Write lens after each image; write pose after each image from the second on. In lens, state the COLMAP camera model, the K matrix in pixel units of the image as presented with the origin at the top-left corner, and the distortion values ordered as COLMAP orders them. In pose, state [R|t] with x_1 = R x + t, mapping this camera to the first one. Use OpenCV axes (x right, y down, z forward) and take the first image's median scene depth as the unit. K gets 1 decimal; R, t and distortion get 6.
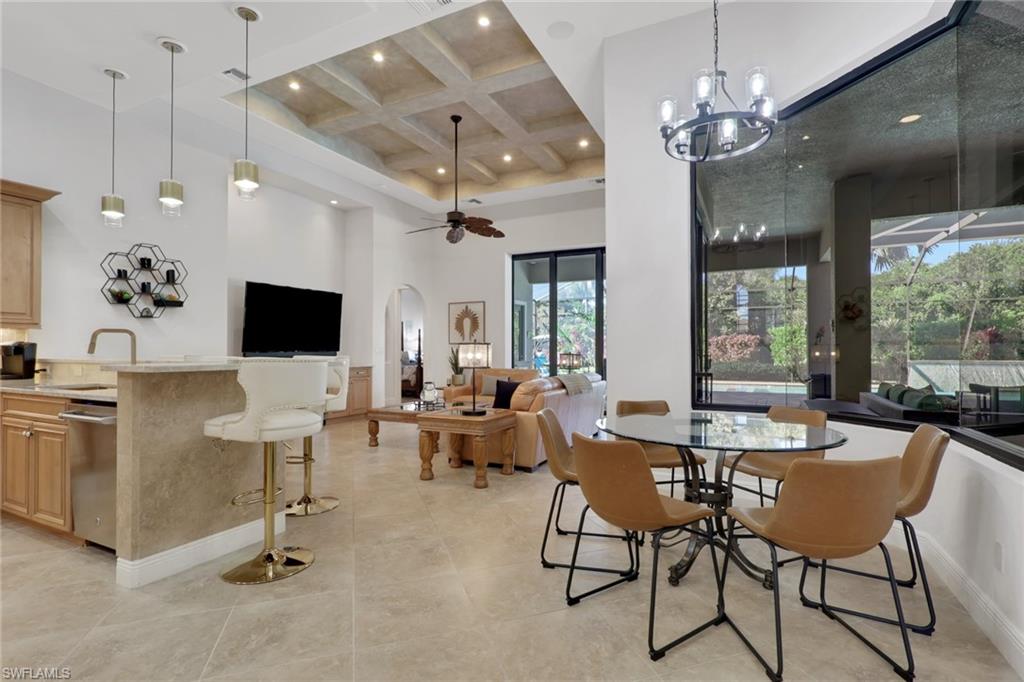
lens RADIAL K [[465.4, 0, 513.3], [0, 465.4, 349.0], [0, 0, 1]] dist [0.000725, 0.000187]
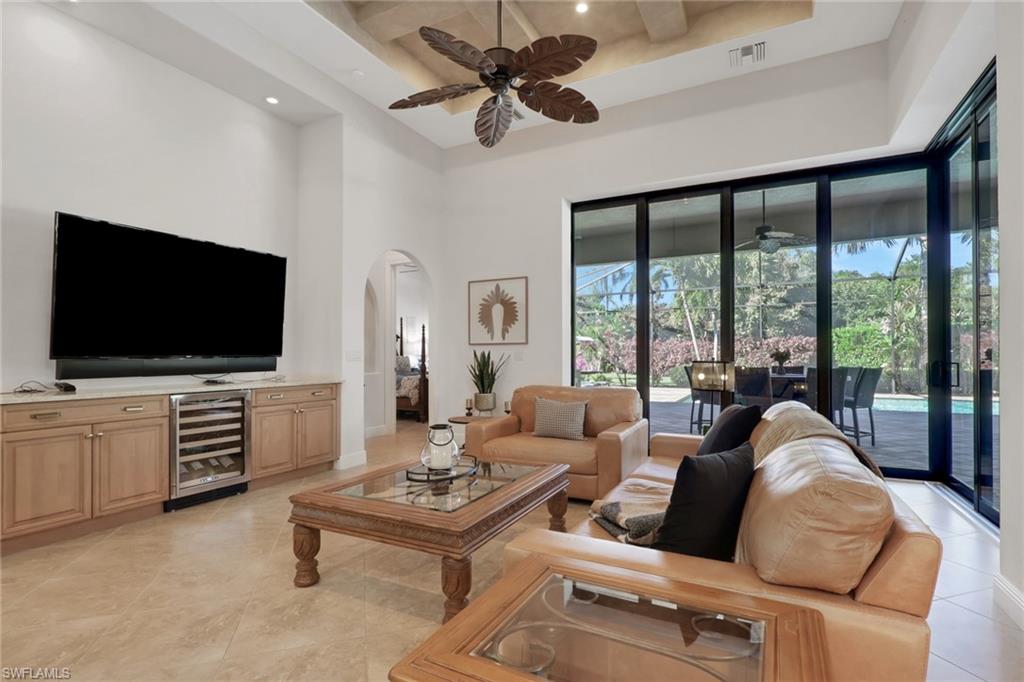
lens RADIAL K [[503.0, 0, 563.0], [0, 503.0, 354.8], [0, 0, 1]] dist [0.001306, 0.000098]
pose [[0.997631, -0.001791, 0.068765, -0.065718], [0.001565, 0.999993, 0.003333, 0.000941], [-0.068770, -0.003217, 0.997627, 0.344885]]
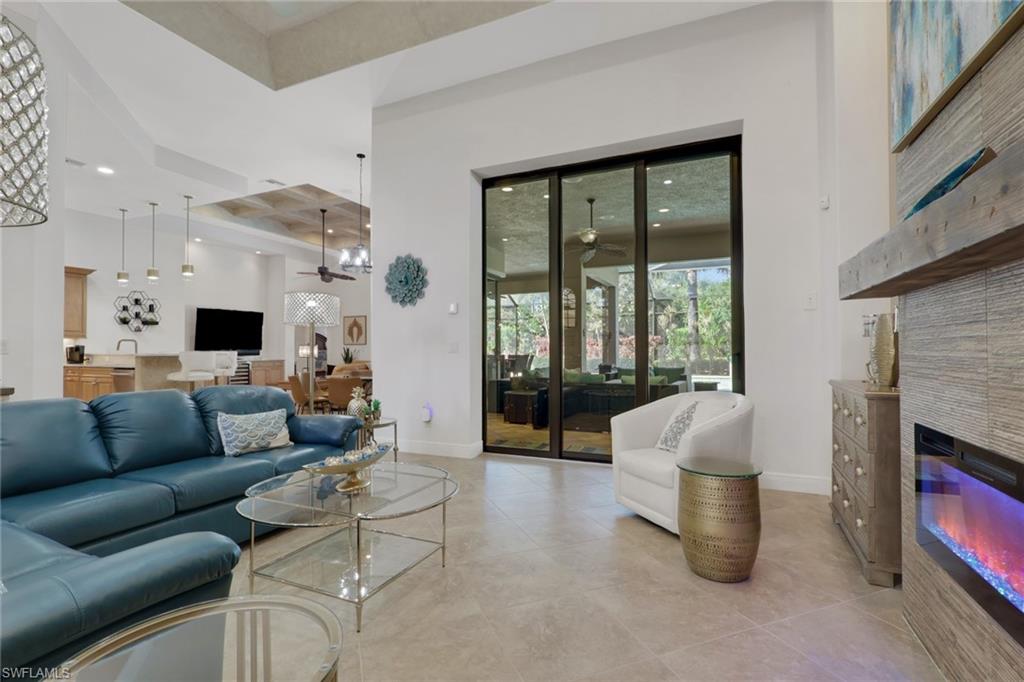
lens RADIAL K [[479.0, 0, 514.1], [0, 479.0, 348.5], [0, 0, 1]] dist [-0.002049, -0.000496]
pose [[0.999717, -0.003111, 0.023566, 0.416971], [0.003125, 0.999995, -0.000517, 0.003396], [-0.023564, 0.000591, 0.999722, -0.591902]]
